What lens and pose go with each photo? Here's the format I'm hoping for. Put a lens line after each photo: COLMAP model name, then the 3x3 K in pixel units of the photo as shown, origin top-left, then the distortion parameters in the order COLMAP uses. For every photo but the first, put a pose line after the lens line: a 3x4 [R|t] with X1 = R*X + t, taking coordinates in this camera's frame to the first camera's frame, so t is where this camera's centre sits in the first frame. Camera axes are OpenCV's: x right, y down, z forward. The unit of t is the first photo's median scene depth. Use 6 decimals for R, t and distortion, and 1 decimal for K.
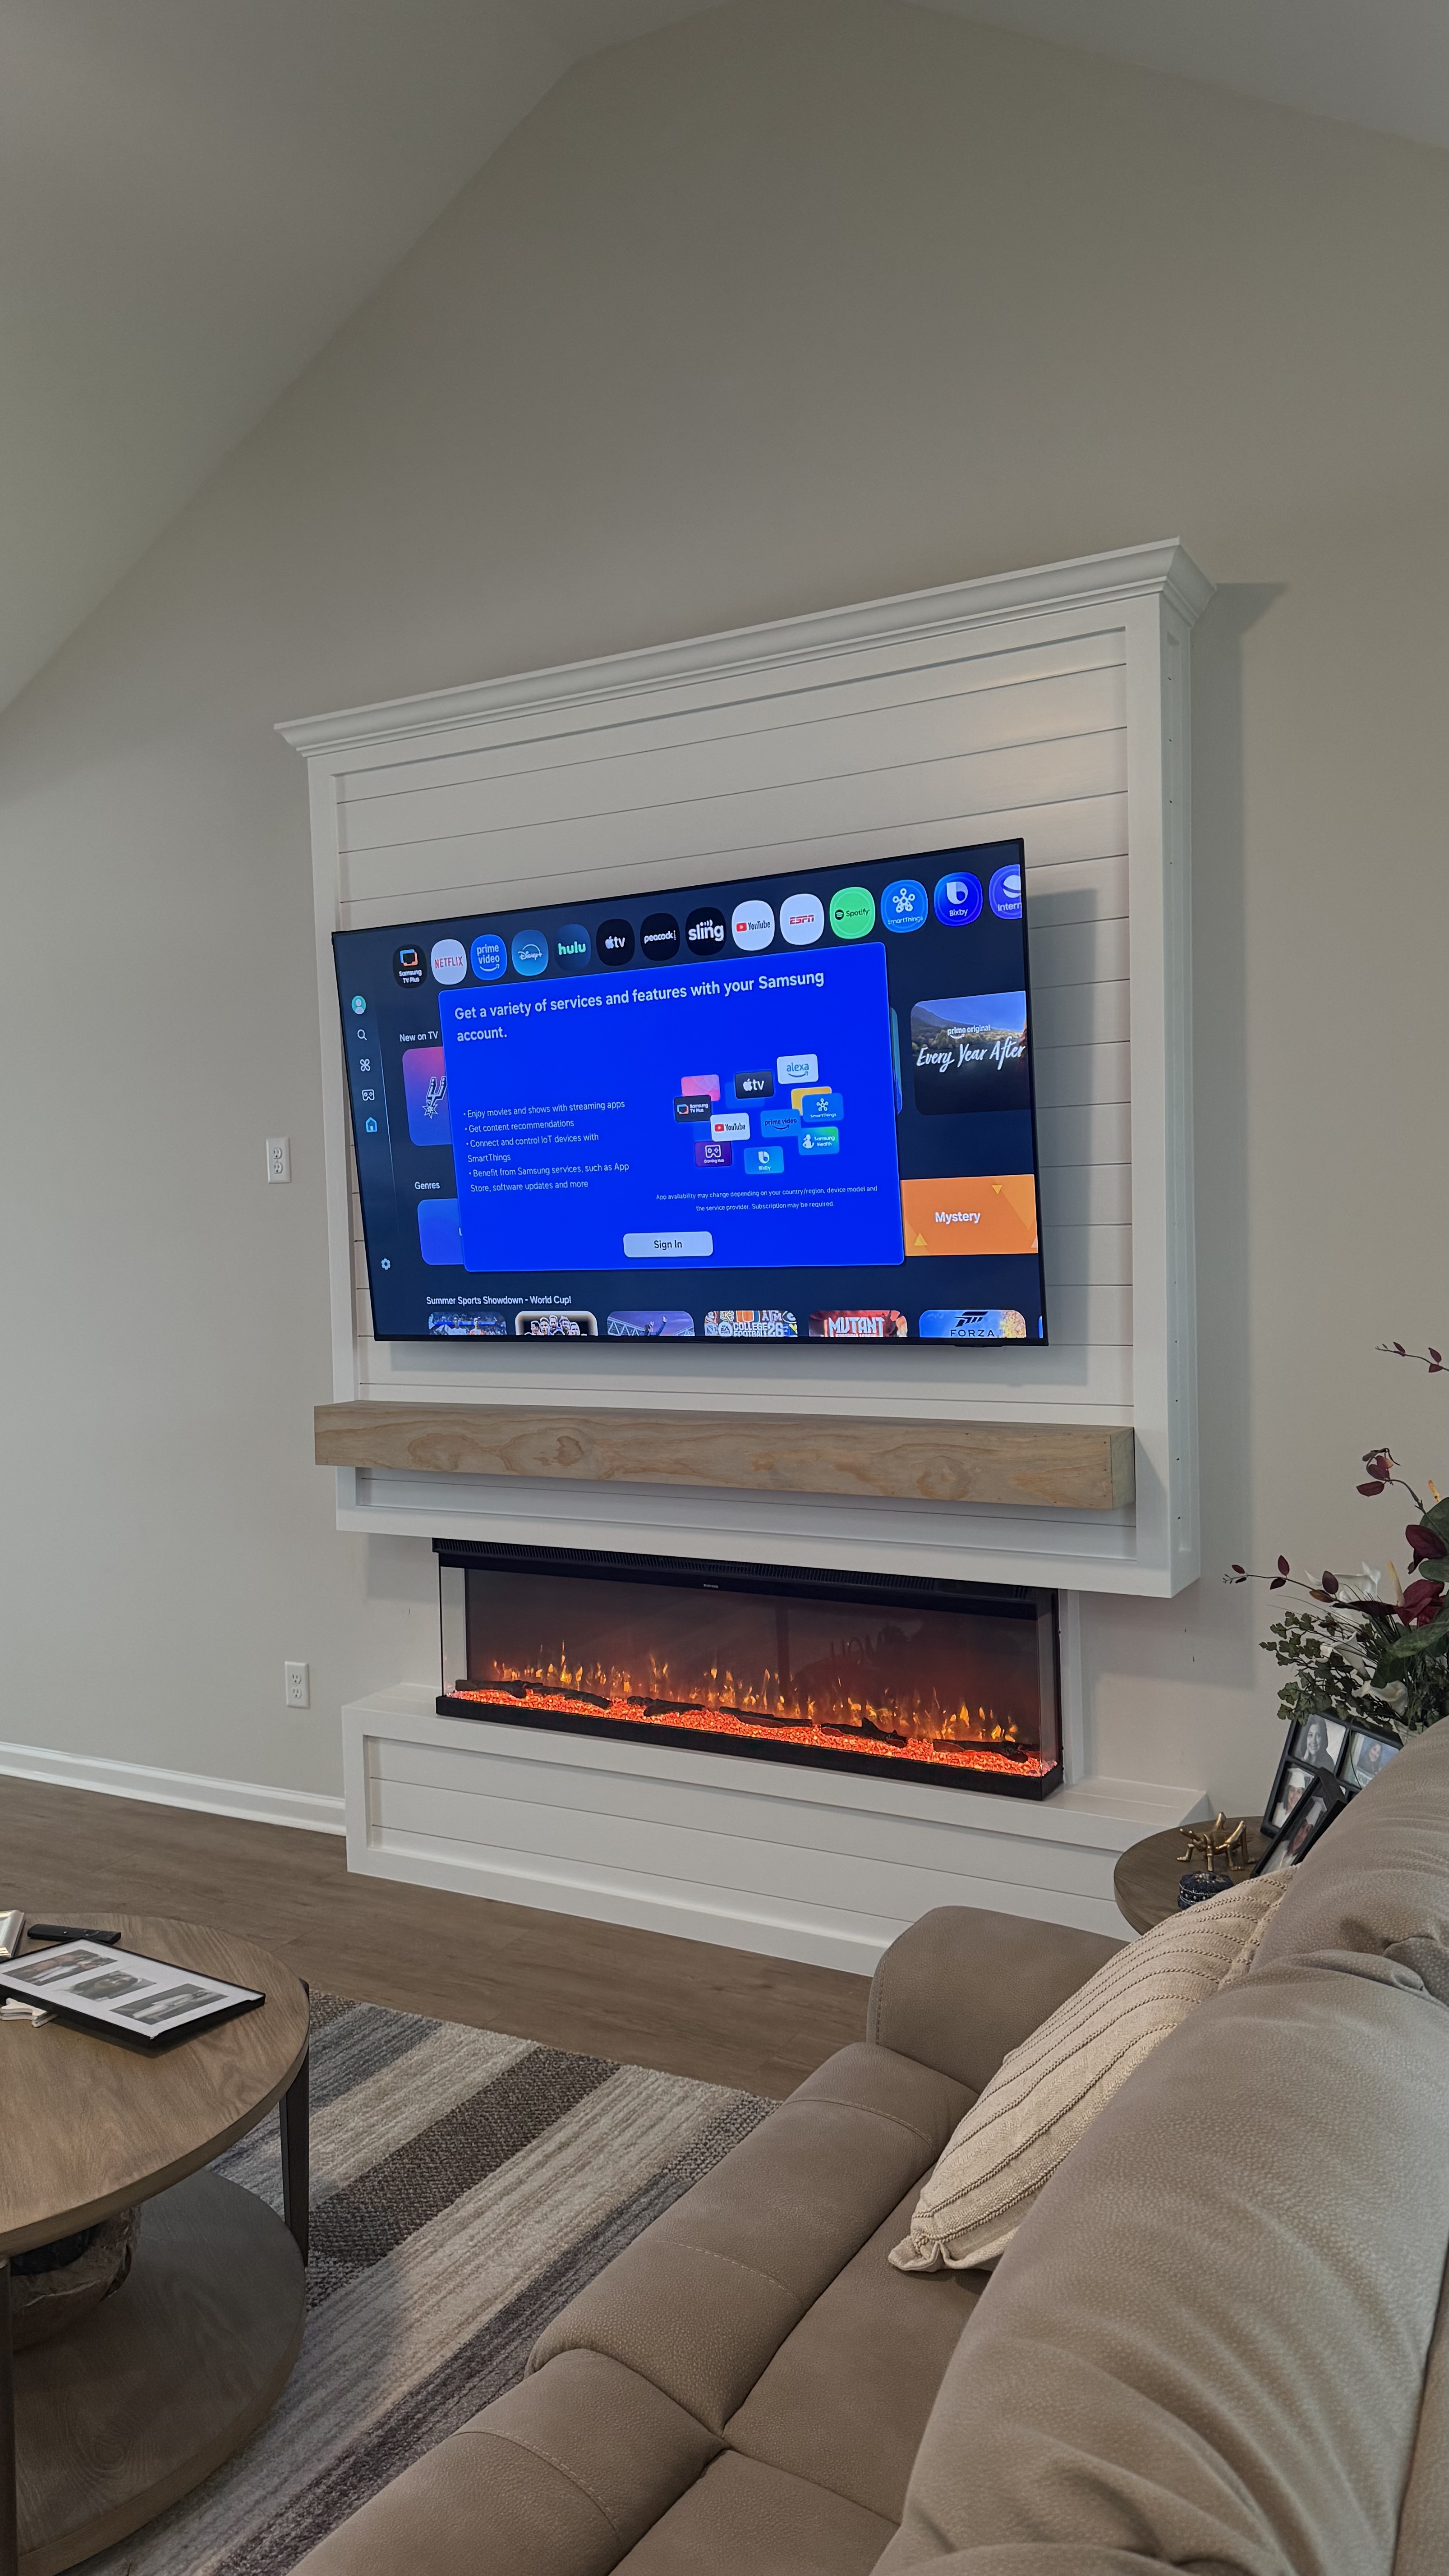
lens RADIAL K [[1818.3, 0, 710.3], [0, 1818.3, 1304.5], [0, 0, 1]] dist [0.118491, -0.008653]
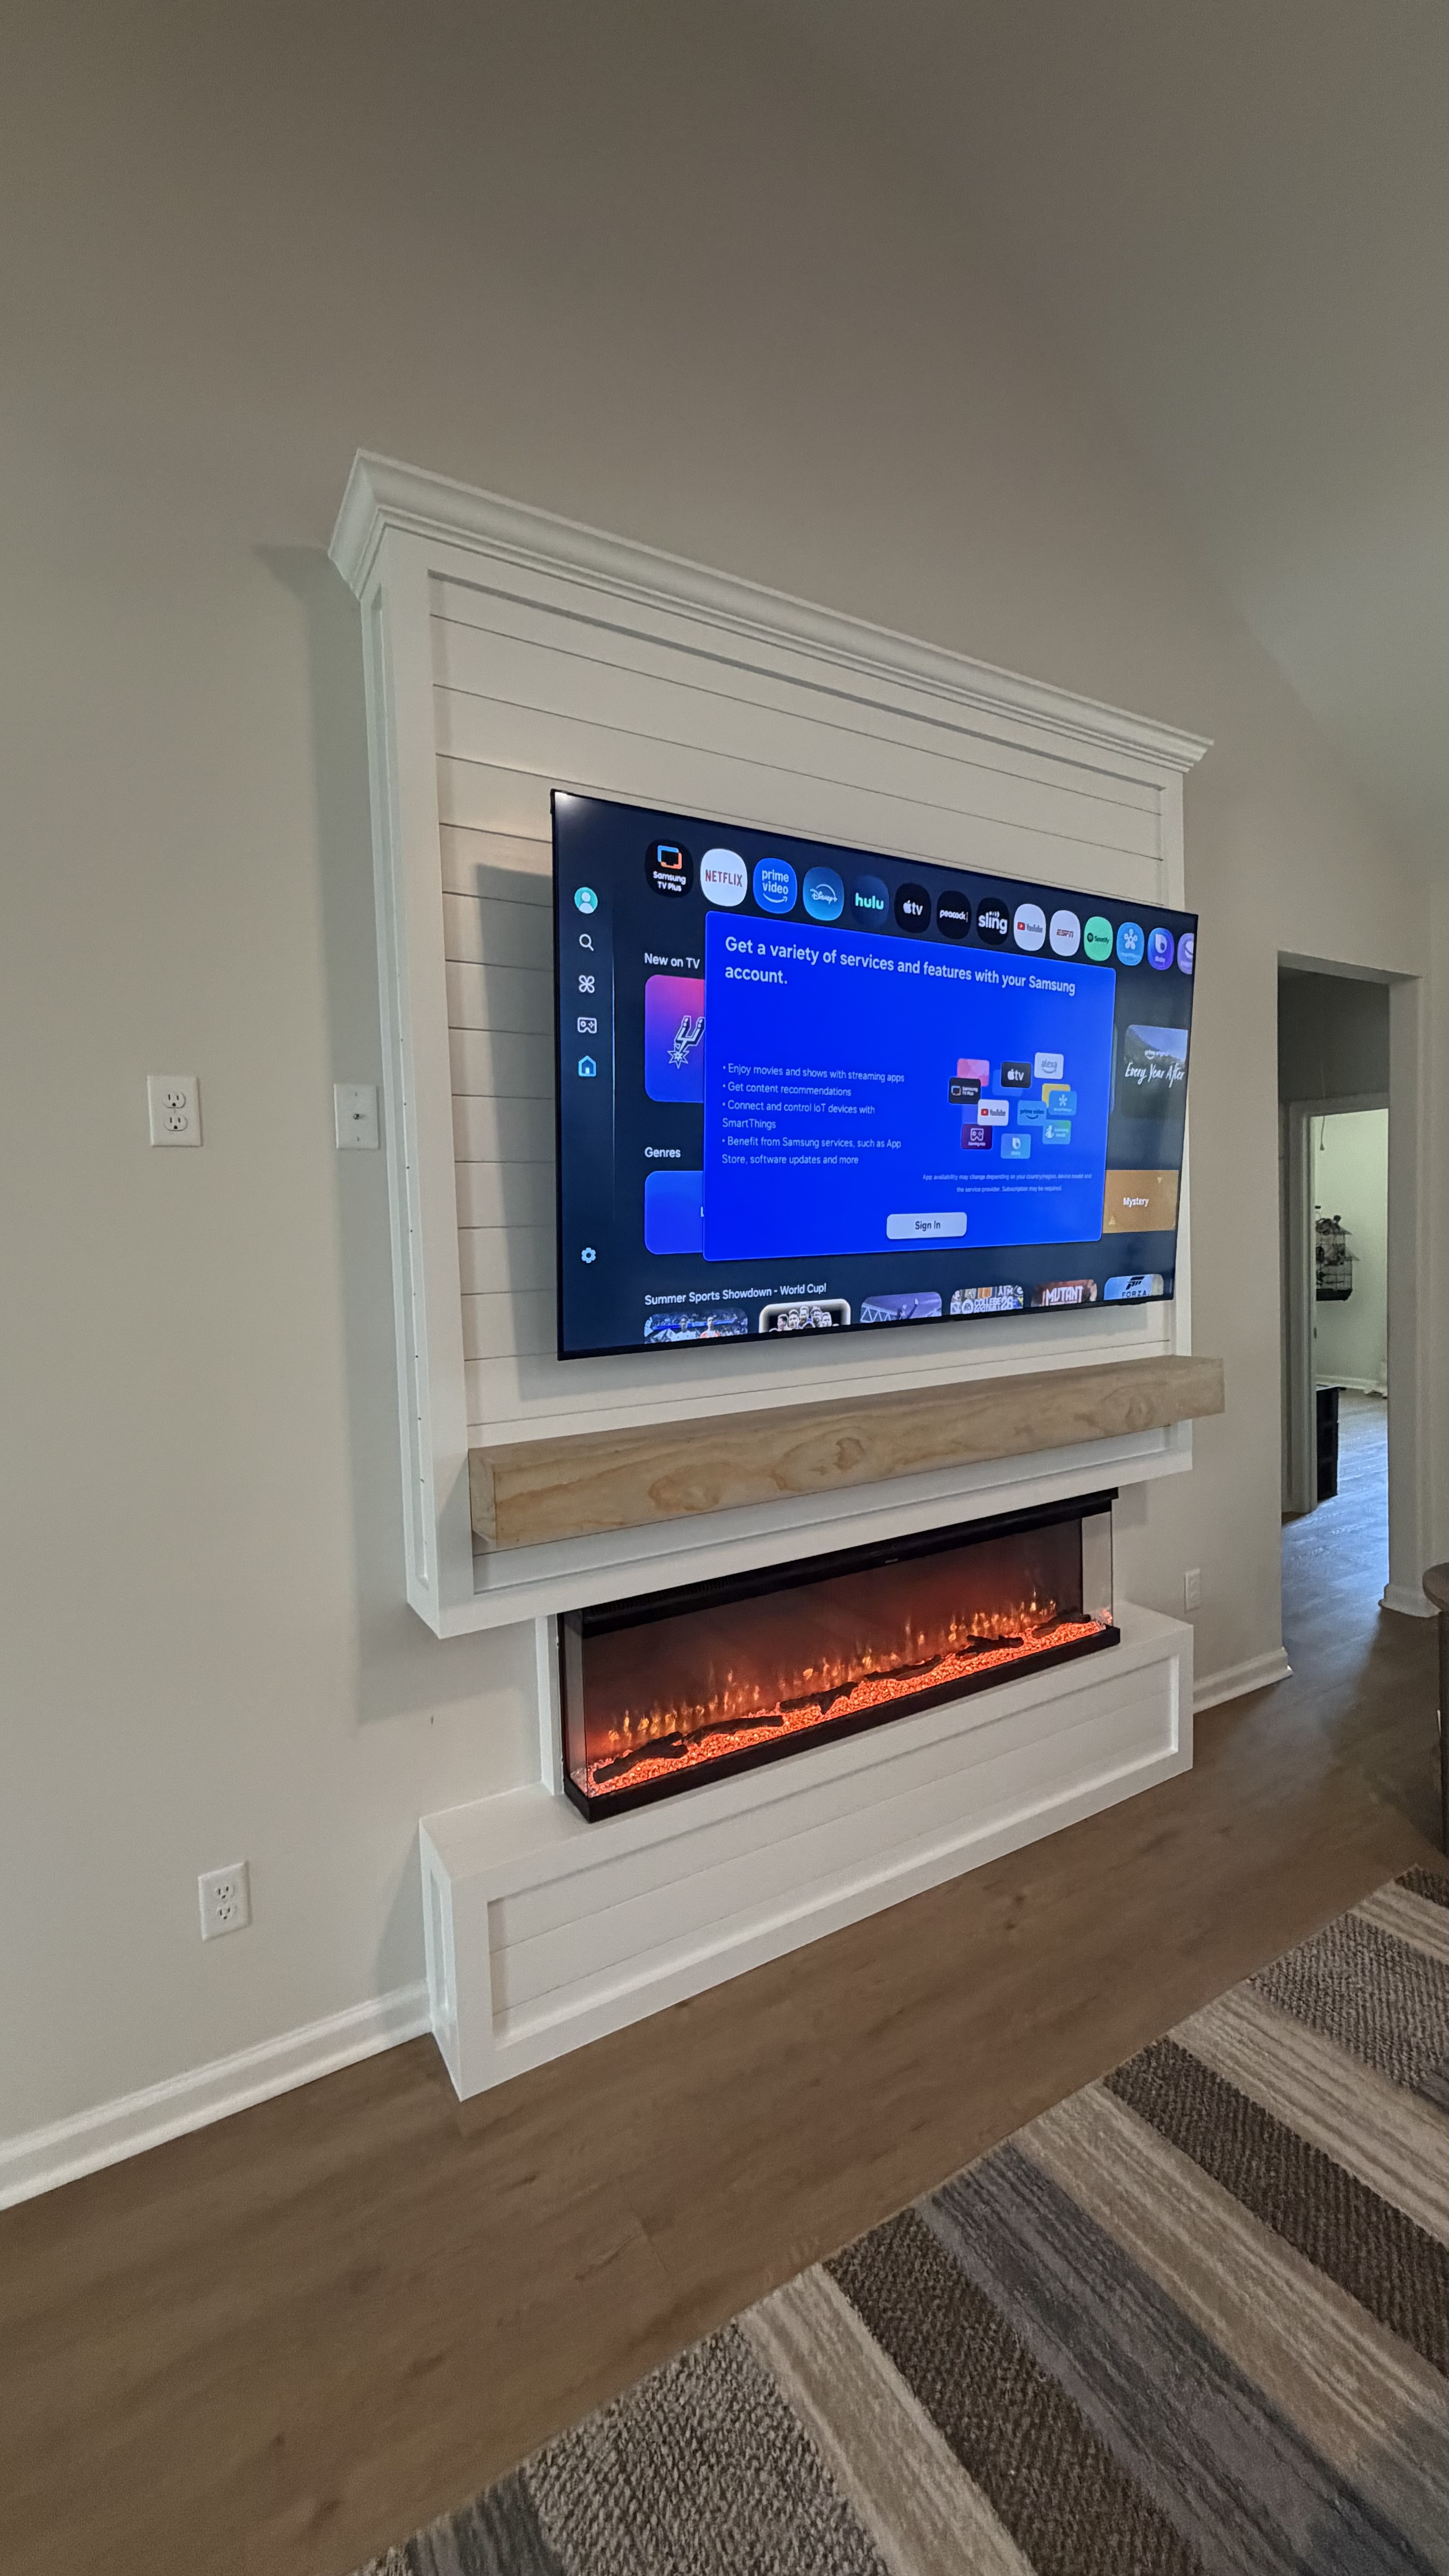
lens RADIAL K [[1032.5, 0, 727.9], [0, 1032.5, 1284.3], [0, 0, 1]] dist [-0.002379, 0.003253]
pose [[0.501777, -0.033109, 0.864363, -0.550490], [0.057566, 0.998330, 0.004822, -0.009576], [-0.863079, 0.047338, 0.502845, 0.788161]]
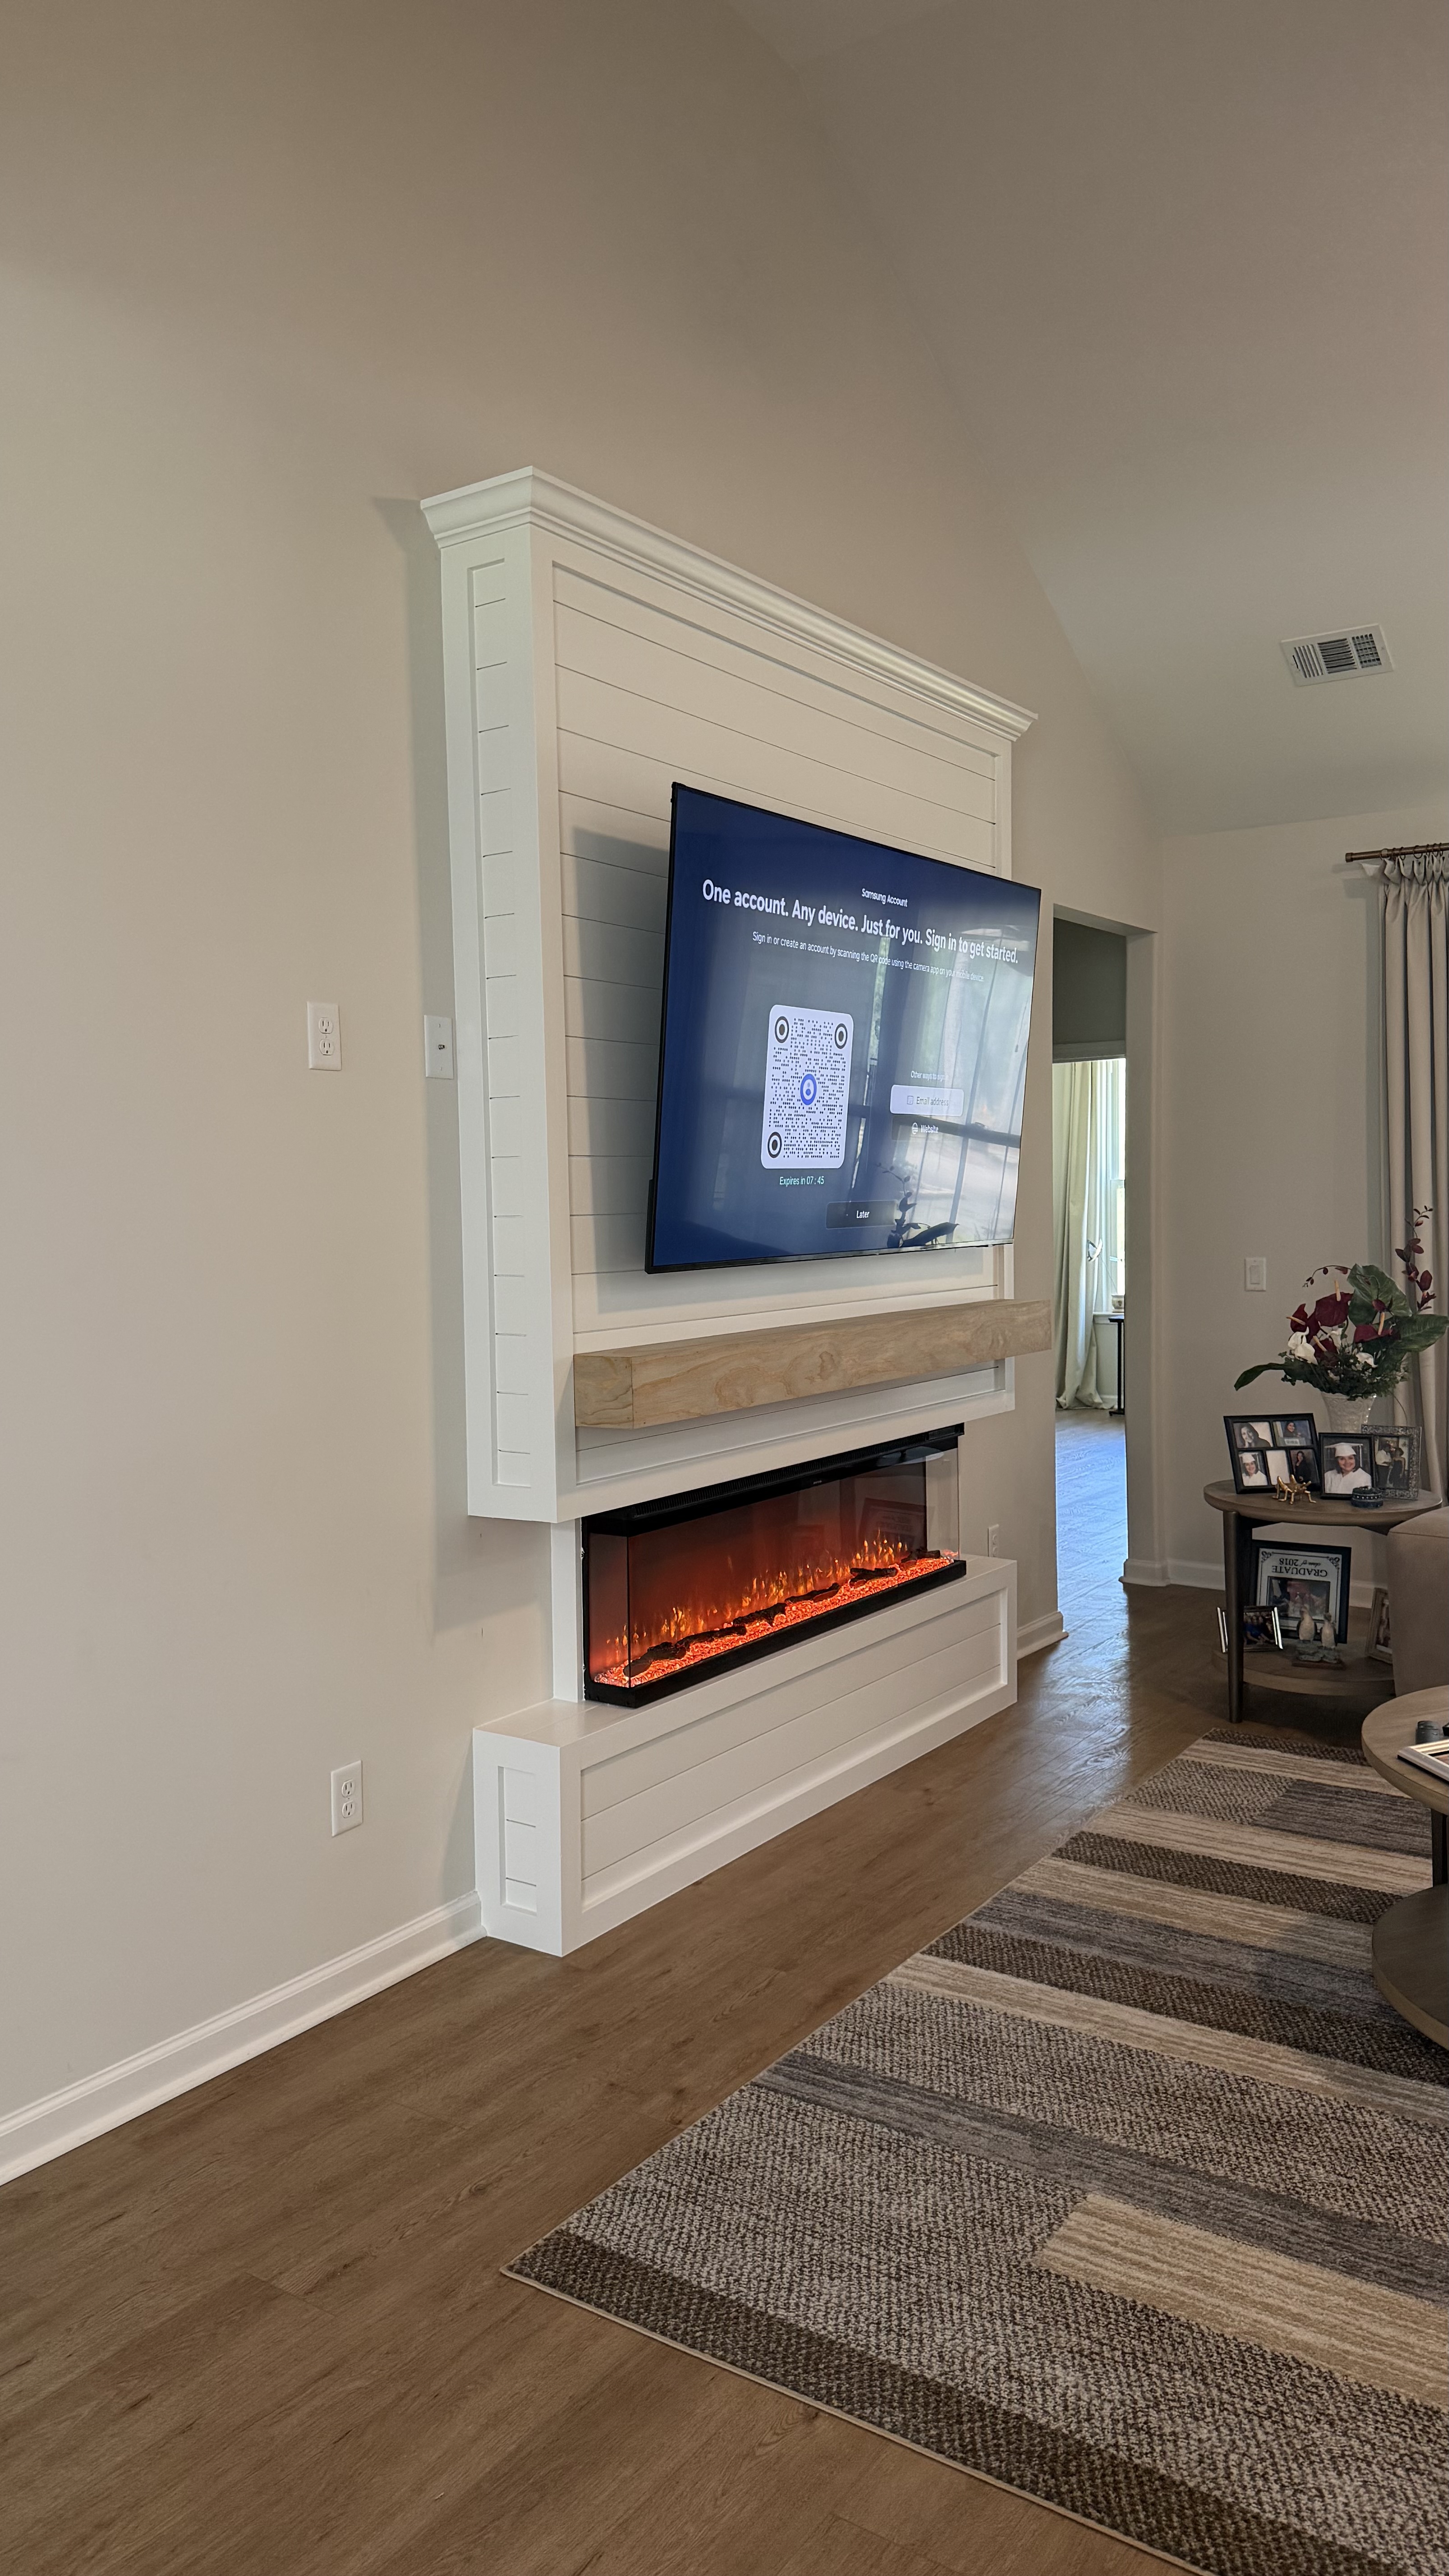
lens RADIAL K [[1818.3, 0, 732.5], [0, 1818.3, 1297.1], [0, 0, 1]] dist [0.118491, -0.008653]
pose [[0.079463, -0.032795, 0.996298, -1.098789], [0.060048, 0.997801, 0.028055, 0.010322], [-0.995028, 0.057596, 0.081258, 0.966465]]
